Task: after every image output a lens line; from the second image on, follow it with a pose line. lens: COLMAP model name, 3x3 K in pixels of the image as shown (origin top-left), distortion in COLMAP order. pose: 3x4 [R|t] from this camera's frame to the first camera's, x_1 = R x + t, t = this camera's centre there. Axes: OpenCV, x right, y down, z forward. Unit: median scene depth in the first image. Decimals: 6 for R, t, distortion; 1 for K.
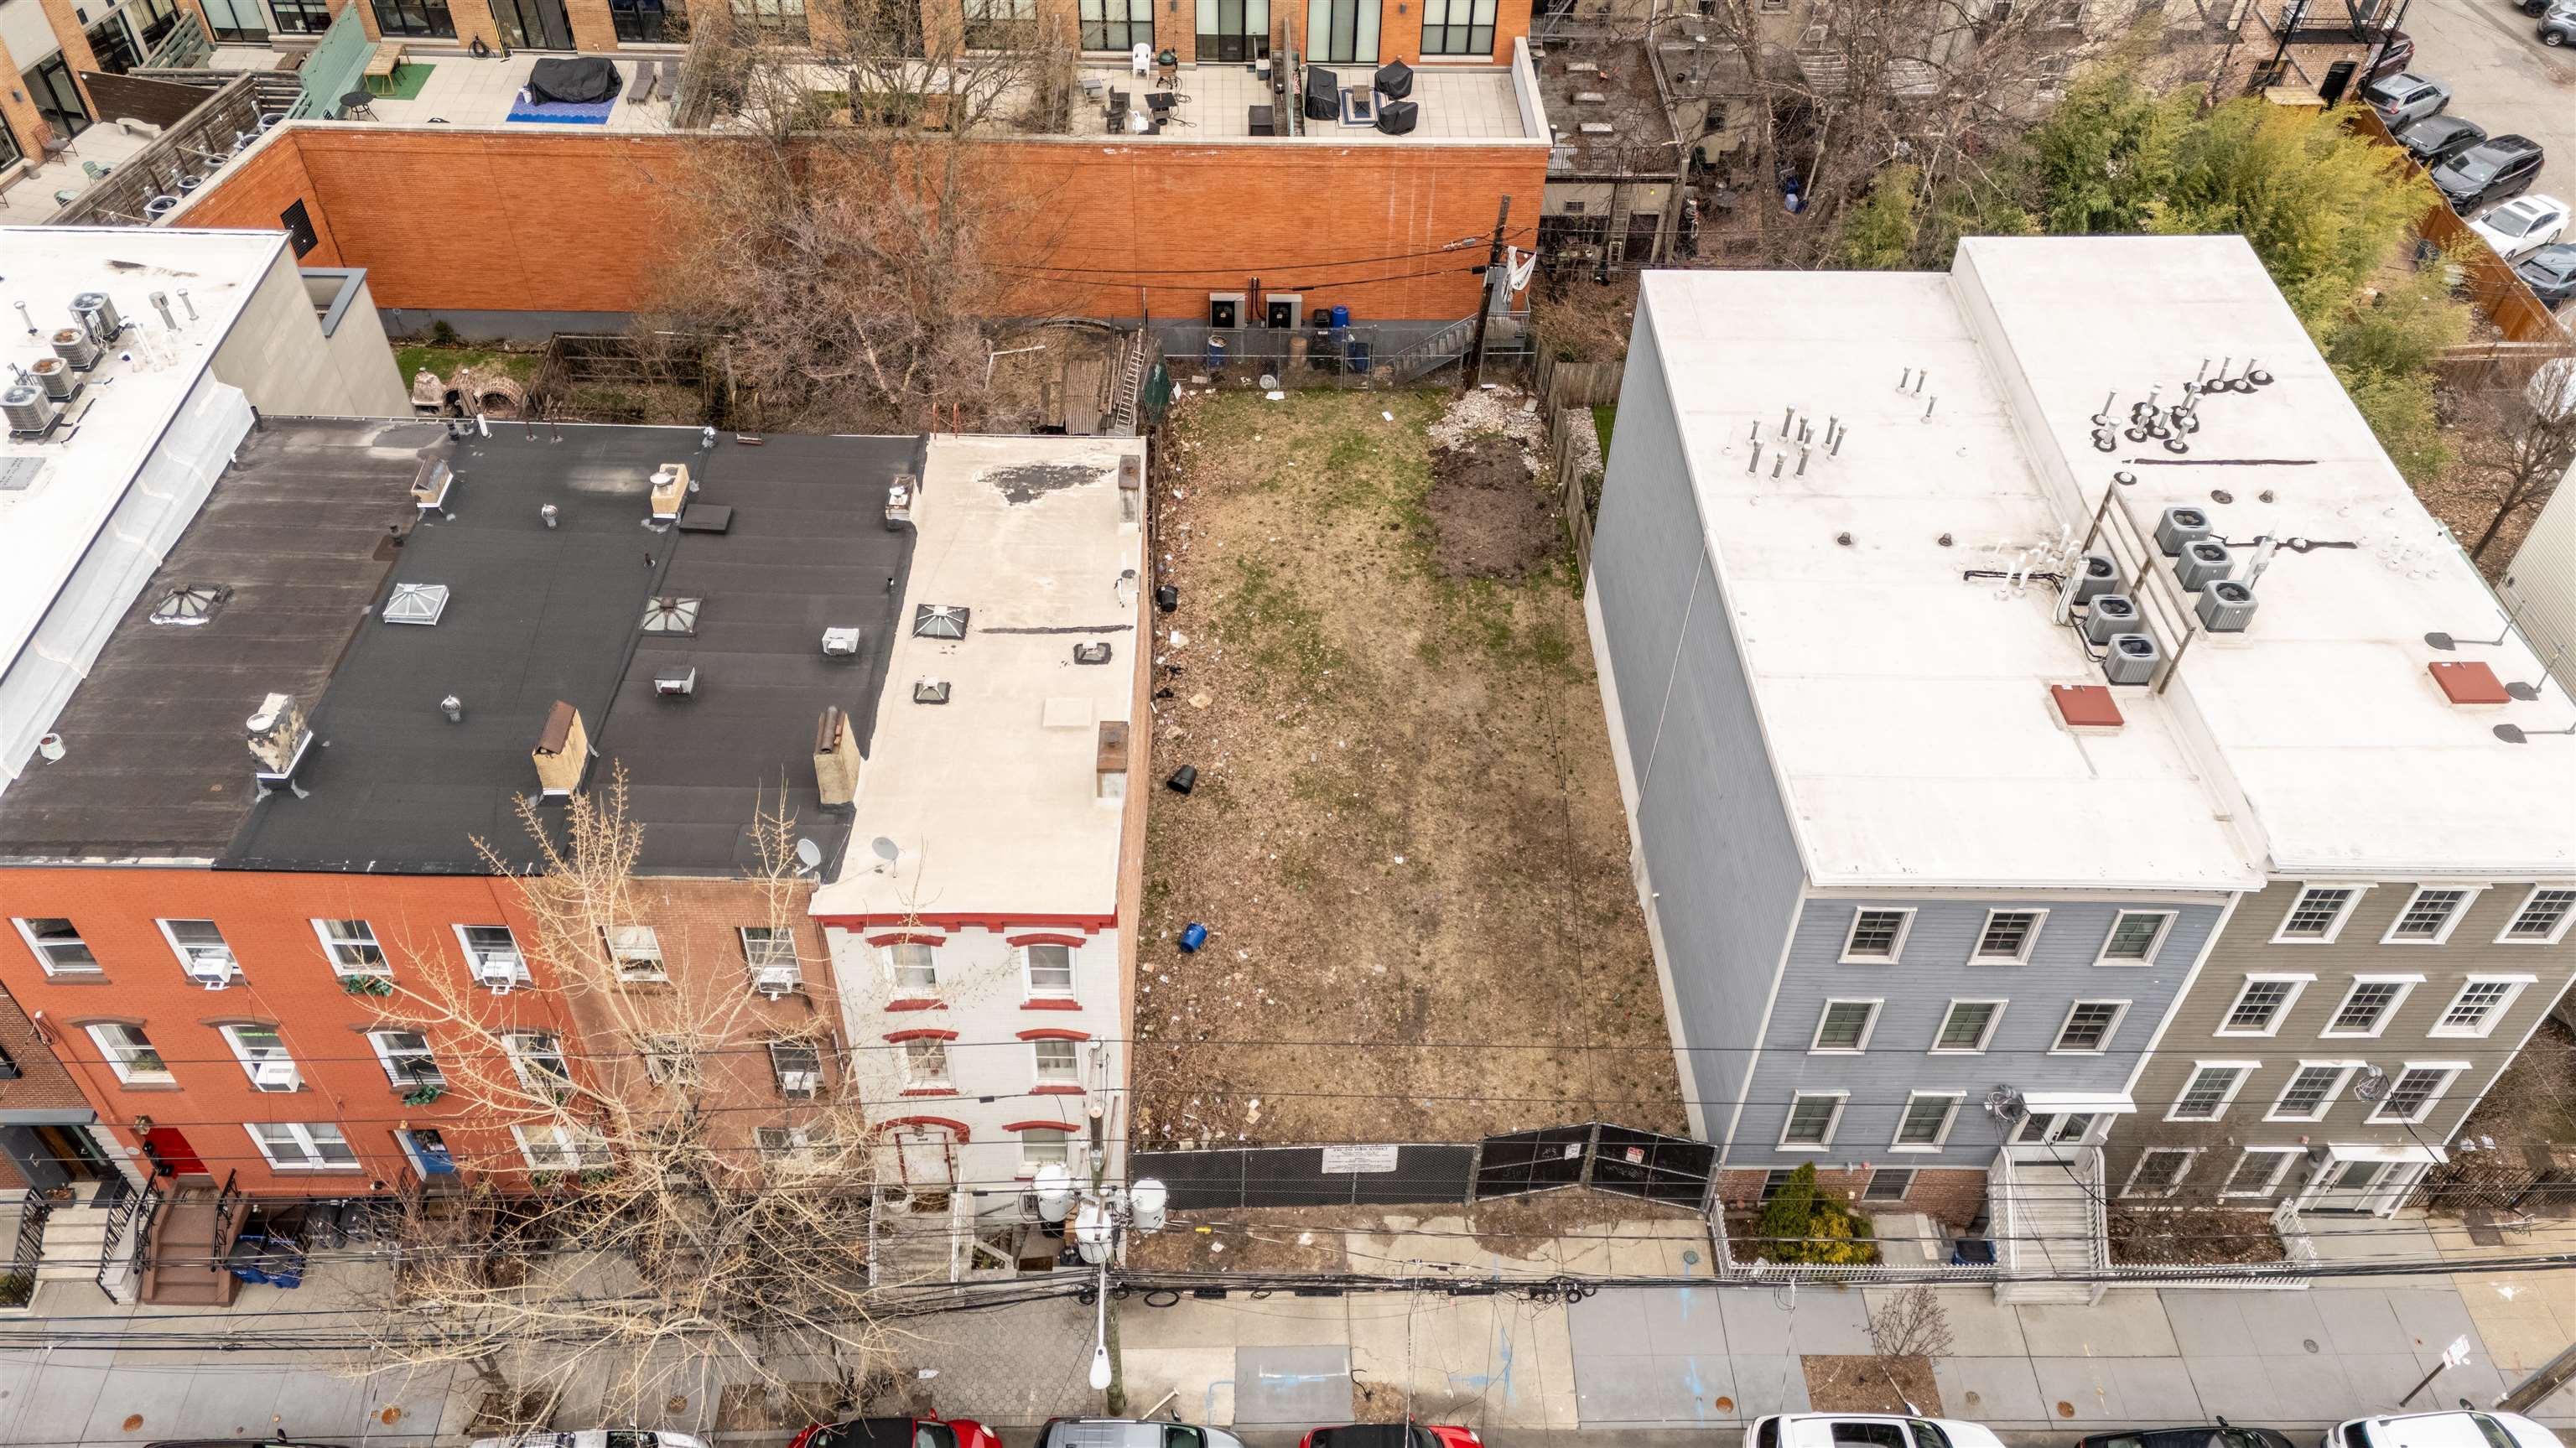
lens RADIAL K [[1867.9, 0, 1289.4], [0, 1867.9, 726.7], [0, 0, 1]] dist [0.056778, -0.038498]
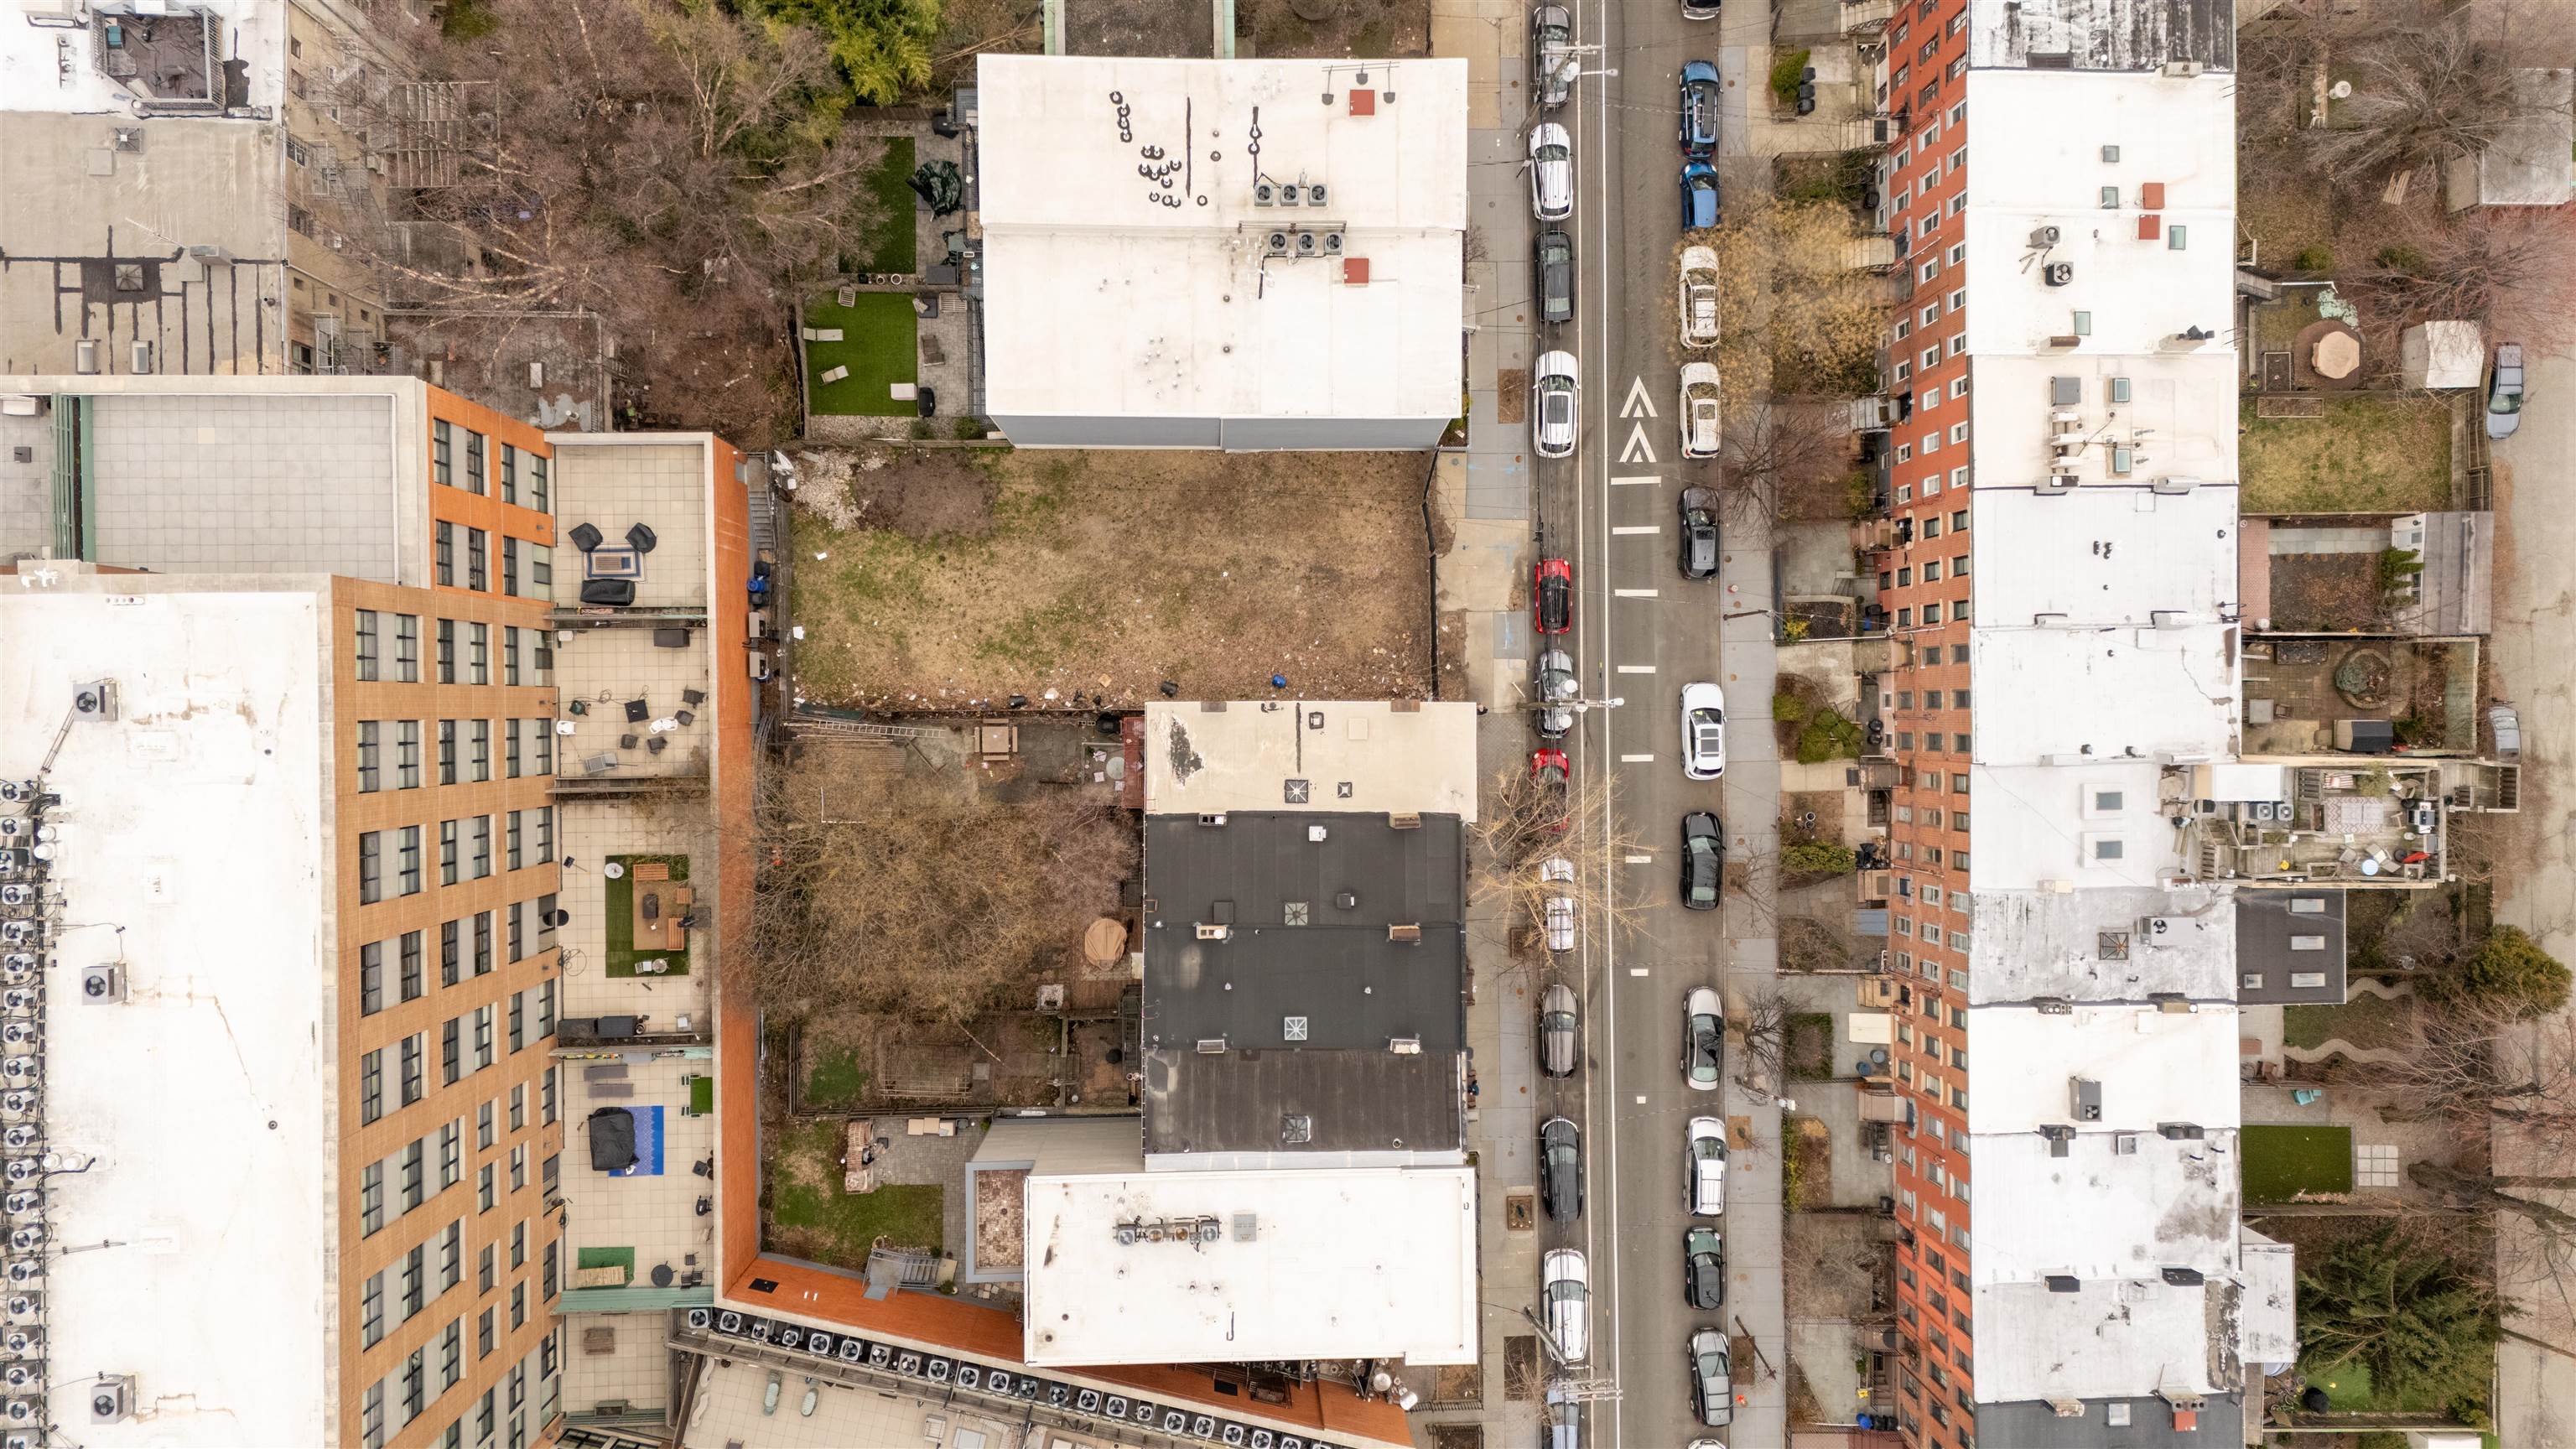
lens RADIAL K [[1868.0, 0, 1299.2], [0, 1868.0, 721.1], [0, 0, 1]] dist [0.056778, -0.038498]
pose [[0.019287, -0.999271, -0.032940, -0.028996], [0.680170, -0.011034, 0.732971, -1.362922], [-0.732800, -0.036541, 0.679462, -0.382421]]
